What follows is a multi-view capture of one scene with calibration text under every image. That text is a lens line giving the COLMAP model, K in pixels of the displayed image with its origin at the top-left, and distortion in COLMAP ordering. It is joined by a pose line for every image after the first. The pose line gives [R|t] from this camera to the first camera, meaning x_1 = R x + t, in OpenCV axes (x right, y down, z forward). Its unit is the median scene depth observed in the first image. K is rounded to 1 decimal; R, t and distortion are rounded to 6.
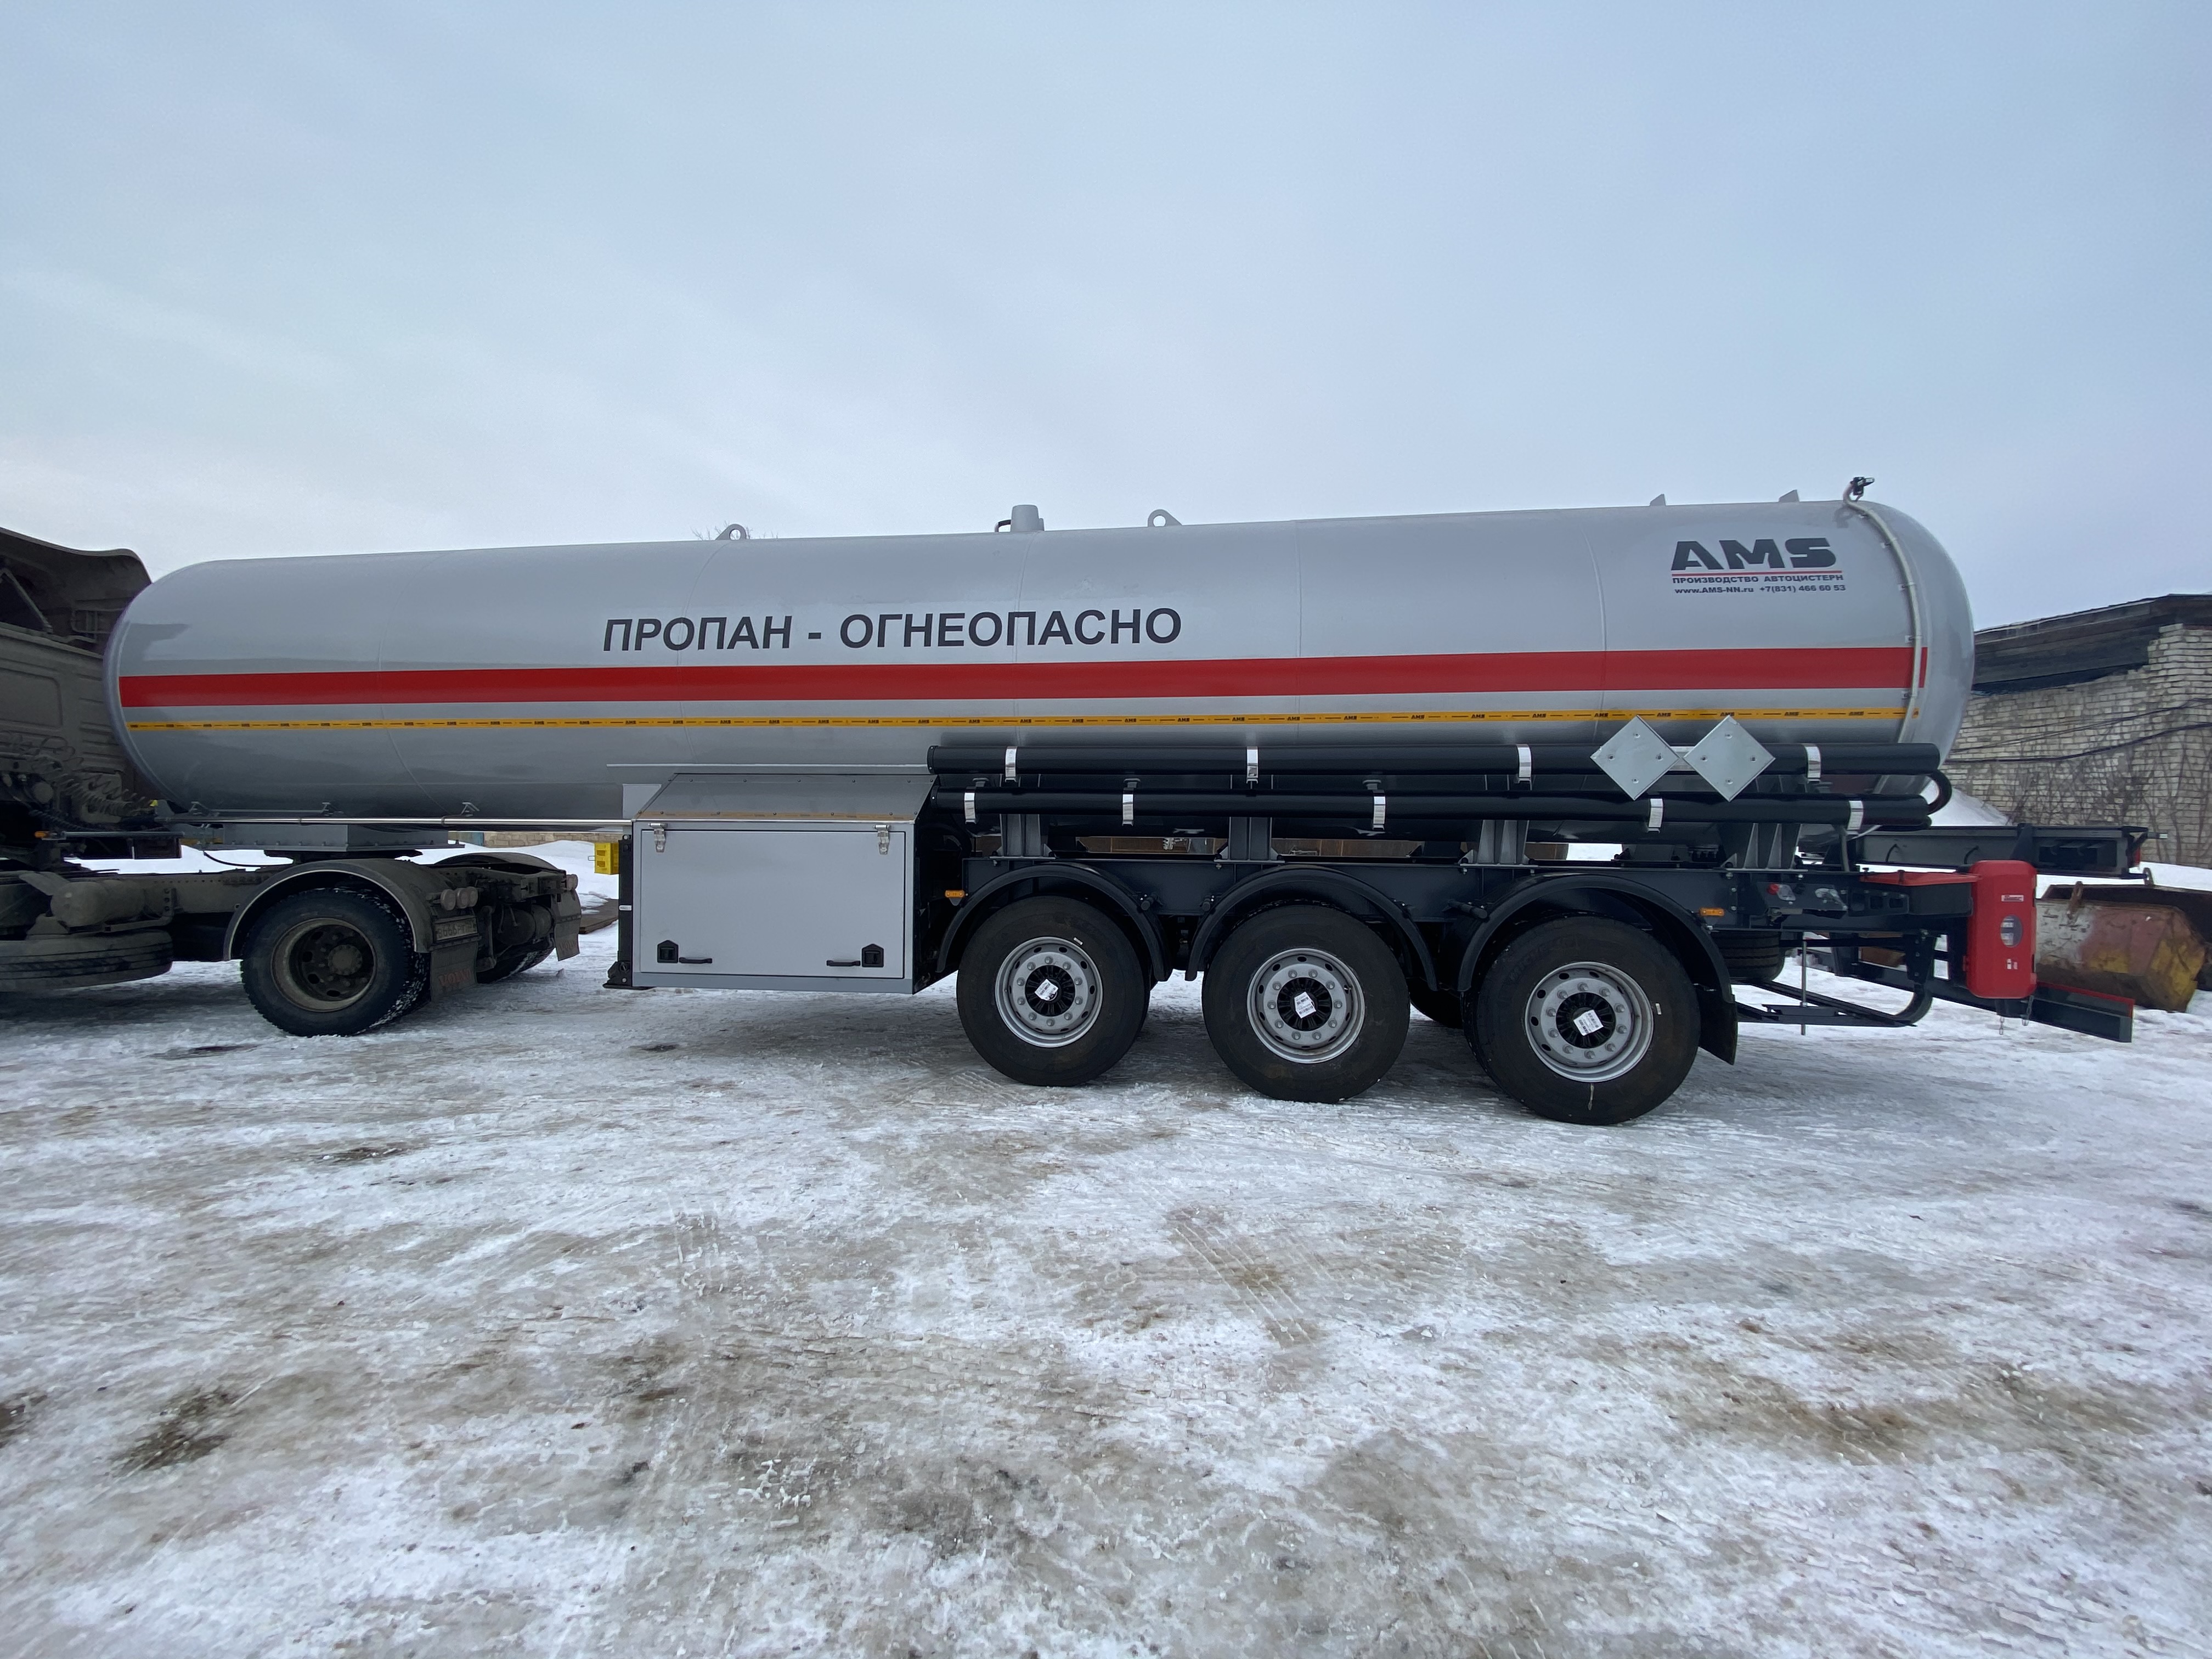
lens RADIAL K [[936.2, 0, 1110.8], [0, 936.2, 837.3], [0, 0, 1]] dist [0.012941, -0.000156]
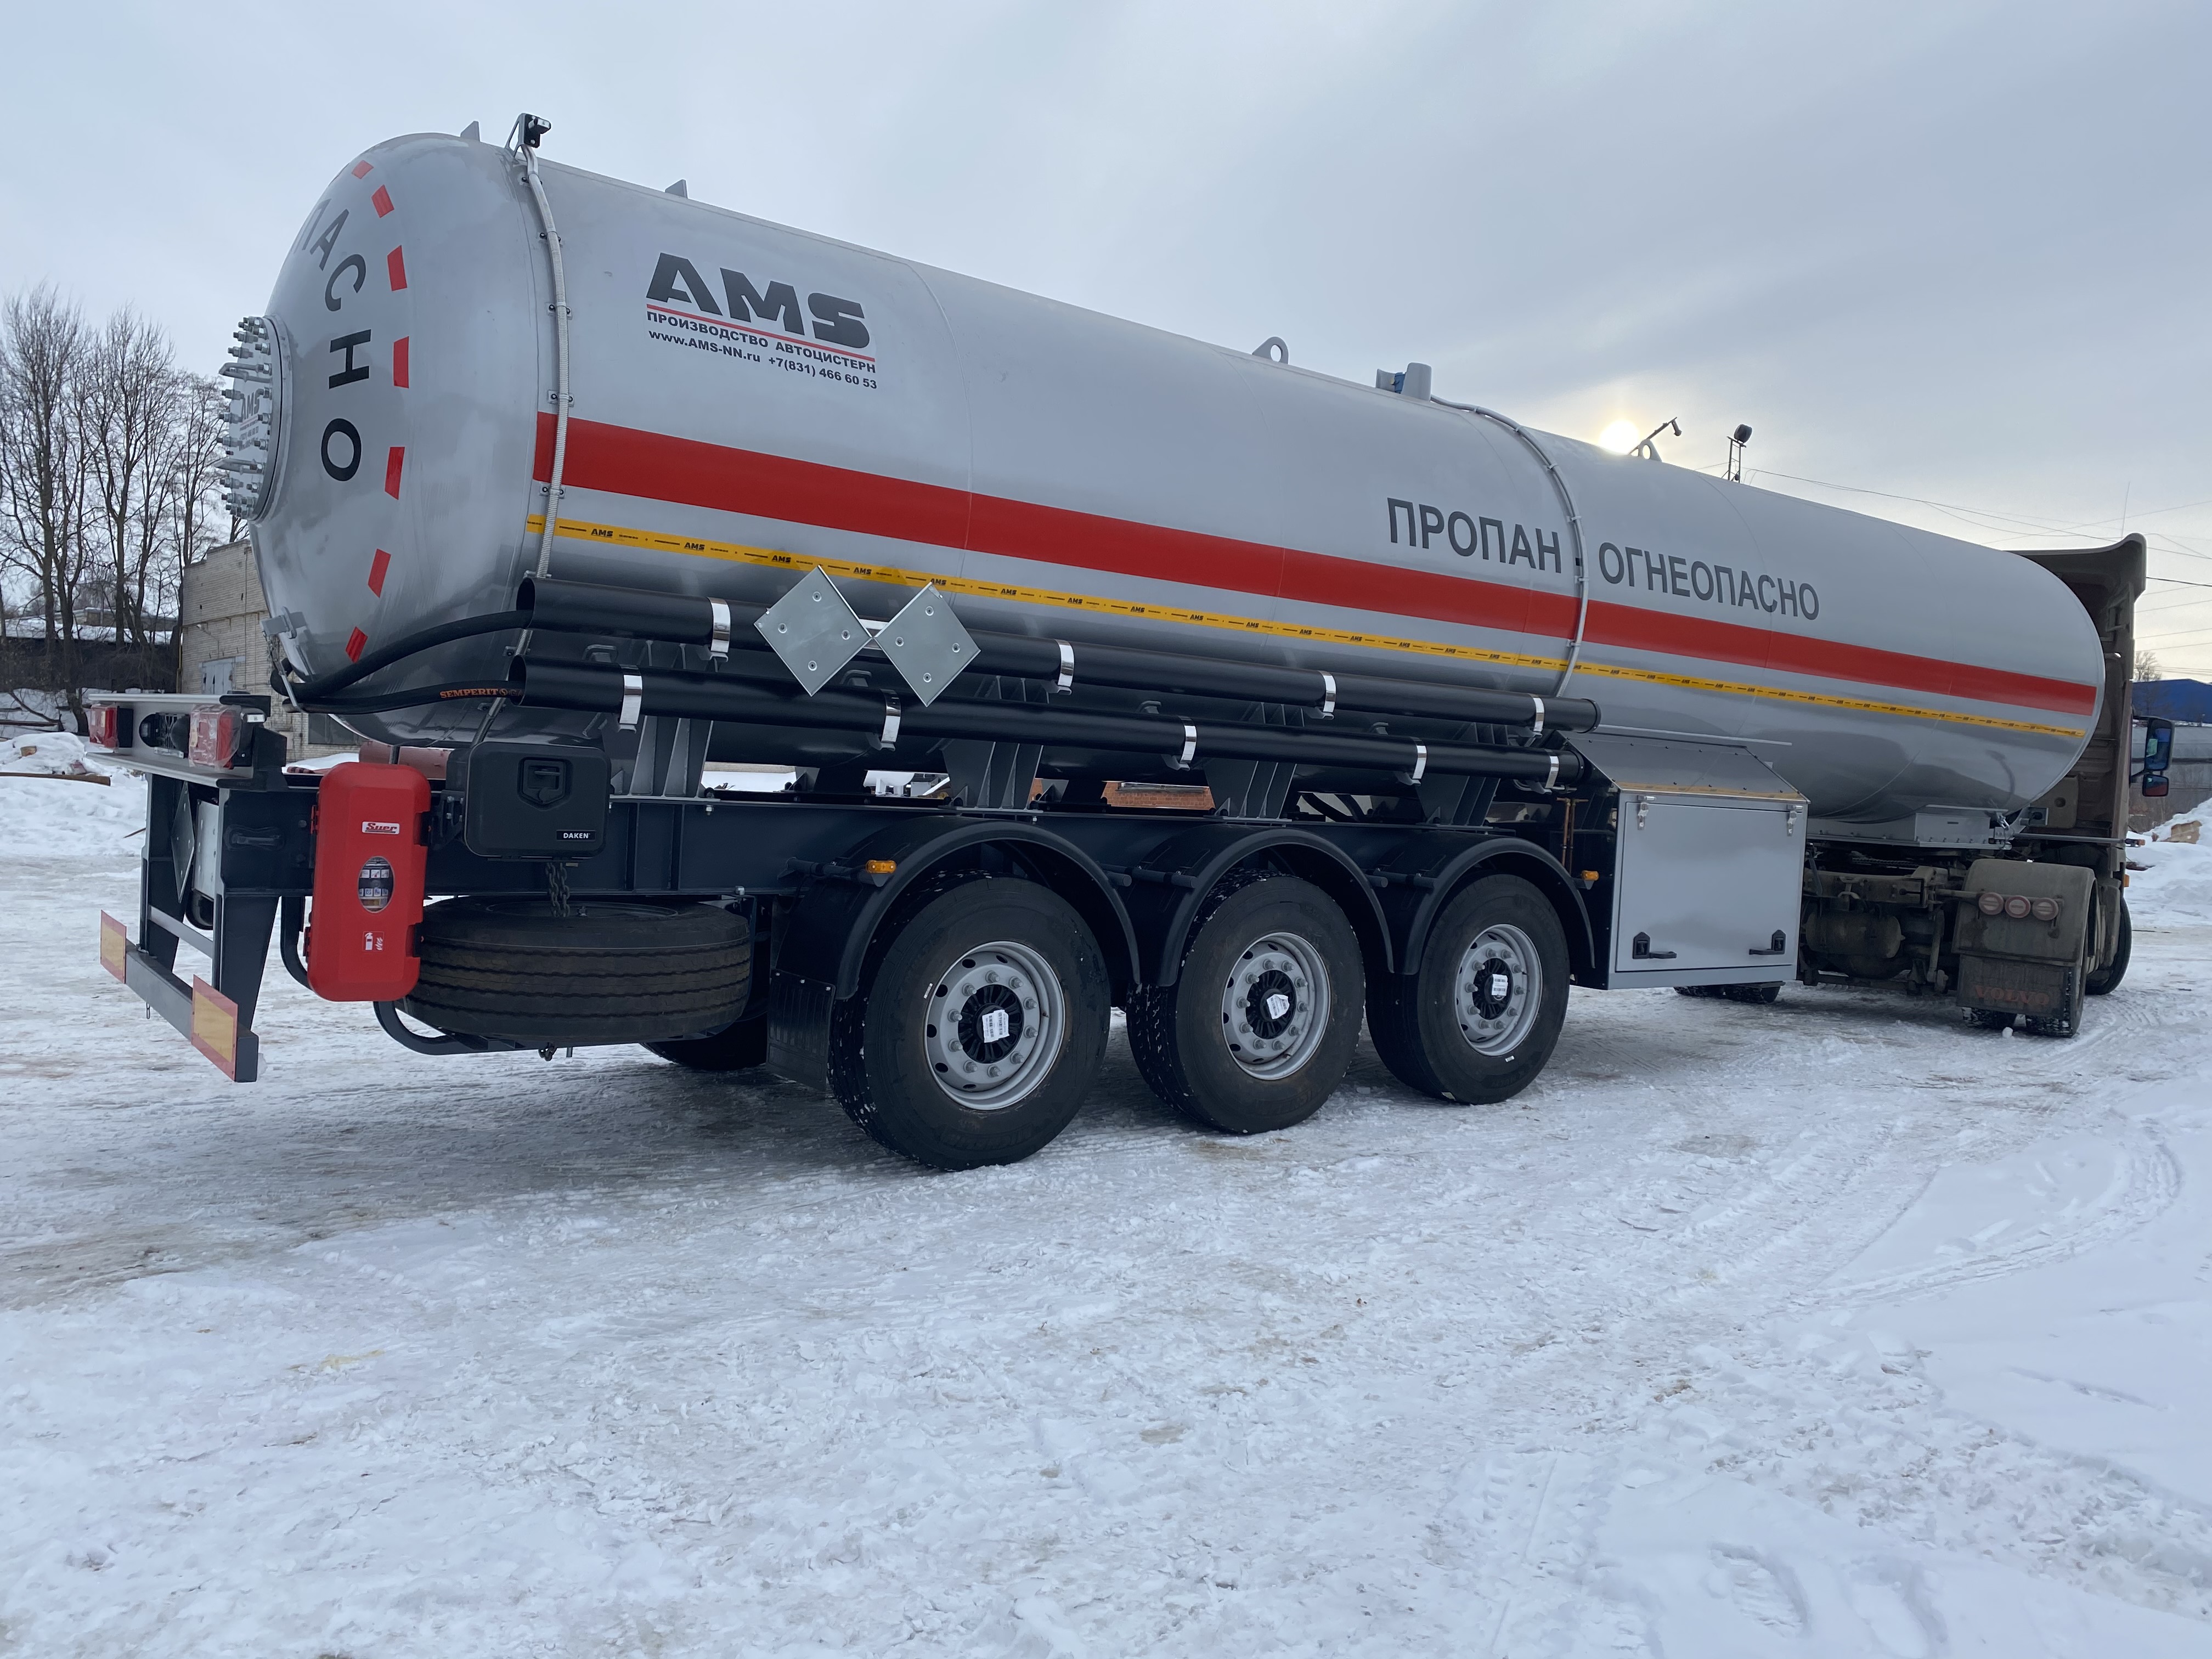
lens RADIAL K [[1693.4, 0, 1105.1], [0, 1693.4, 834.1], [0, 0, 1]] dist [0.033397, -0.017763]
pose [[0.708696, 0.005301, 0.705494, -1.365927], [-0.047512, 0.998060, 0.040228, -0.013768], [-0.703913, -0.062029, 0.707573, 0.183355]]
